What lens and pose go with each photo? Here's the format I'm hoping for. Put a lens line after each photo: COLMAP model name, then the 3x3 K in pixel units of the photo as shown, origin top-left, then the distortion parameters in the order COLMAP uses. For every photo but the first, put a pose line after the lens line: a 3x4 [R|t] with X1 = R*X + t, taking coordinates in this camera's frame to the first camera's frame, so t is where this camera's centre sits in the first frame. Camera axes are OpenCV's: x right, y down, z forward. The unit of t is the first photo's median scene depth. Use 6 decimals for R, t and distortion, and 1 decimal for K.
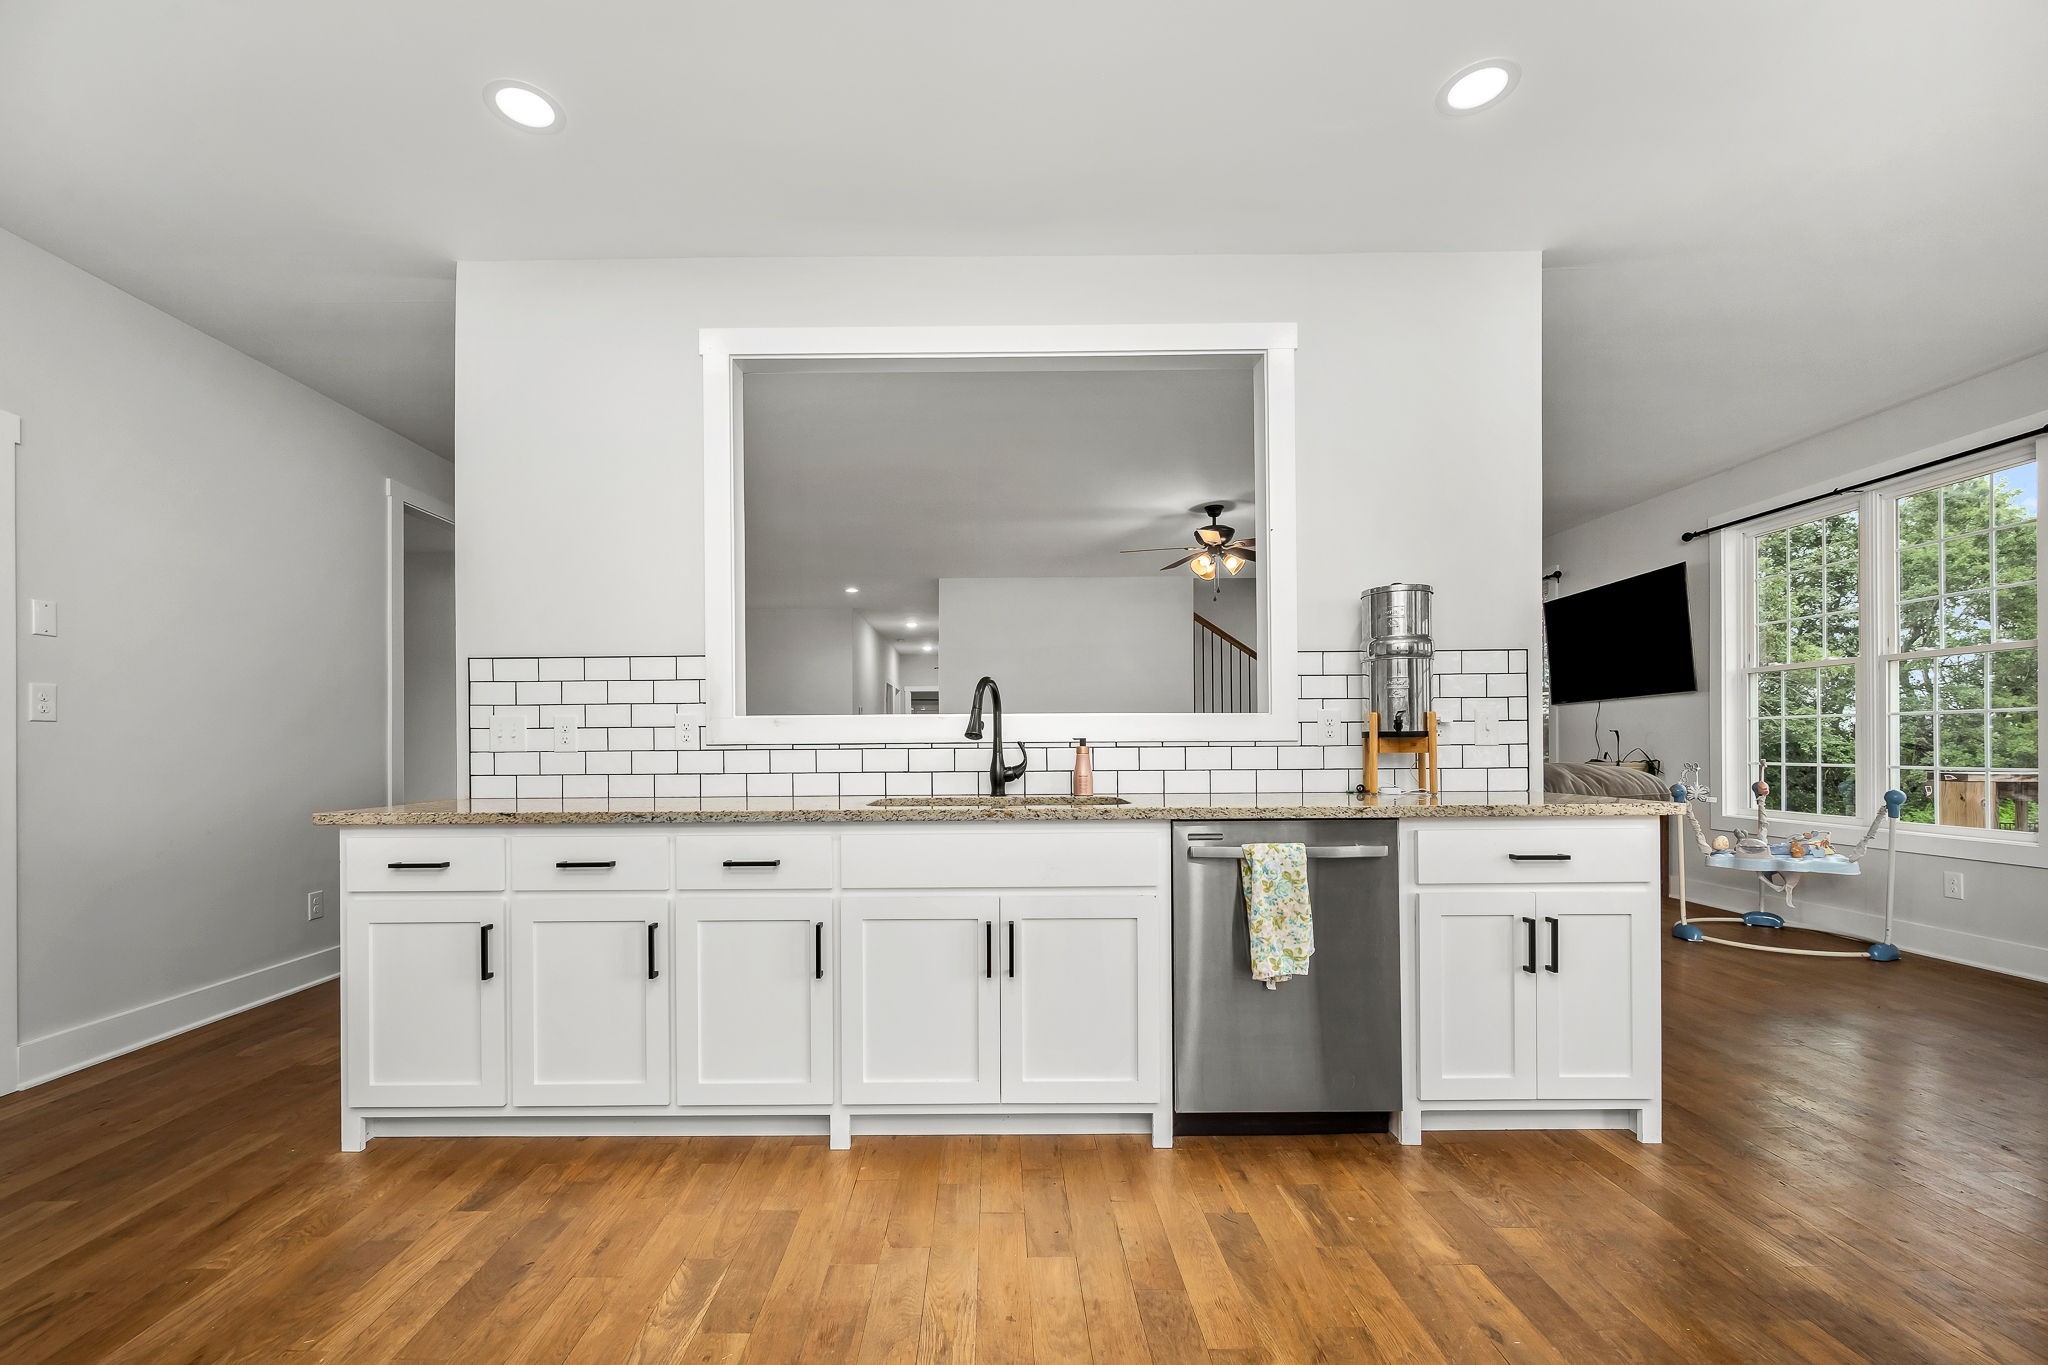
lens RADIAL K [[842.7, 0, 1018.6], [0, 842.7, 734.7], [0, 0, 1]] dist [0.000385, 0.000027]
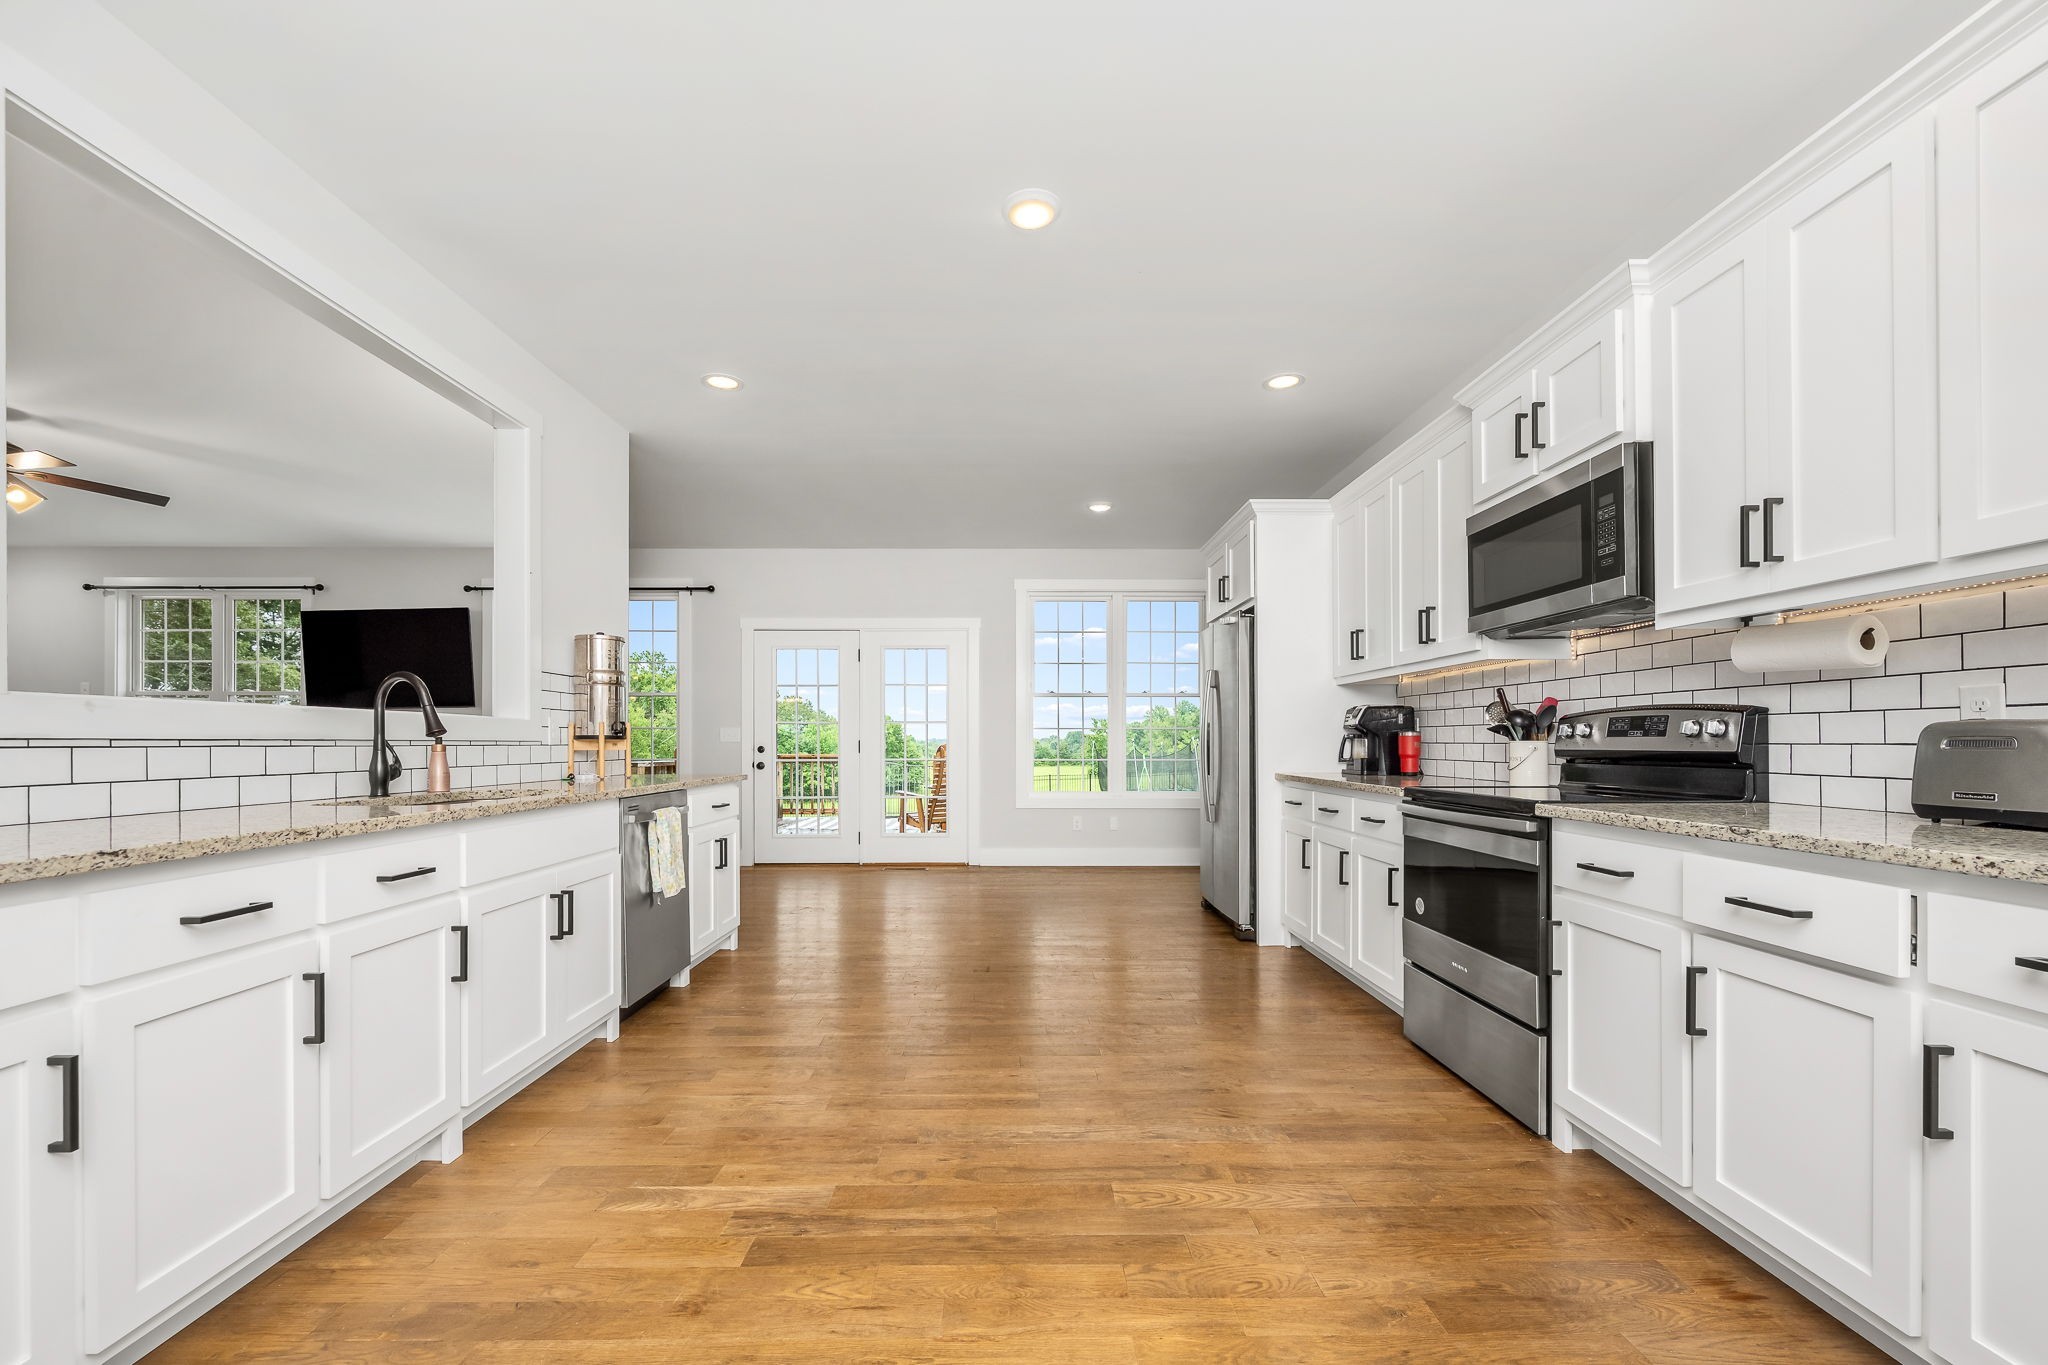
lens RADIAL K [[842.7, 0, 1018.6], [0, 842.7, 734.7], [0, 0, 1]] dist [0.000385, 0.000027]
pose [[-0.013758, 0.016278, 0.999773, -0.978063], [-0.007528, 0.999837, -0.016383, 0.013357], [-0.999877, -0.007752, -0.013633, 0.301166]]
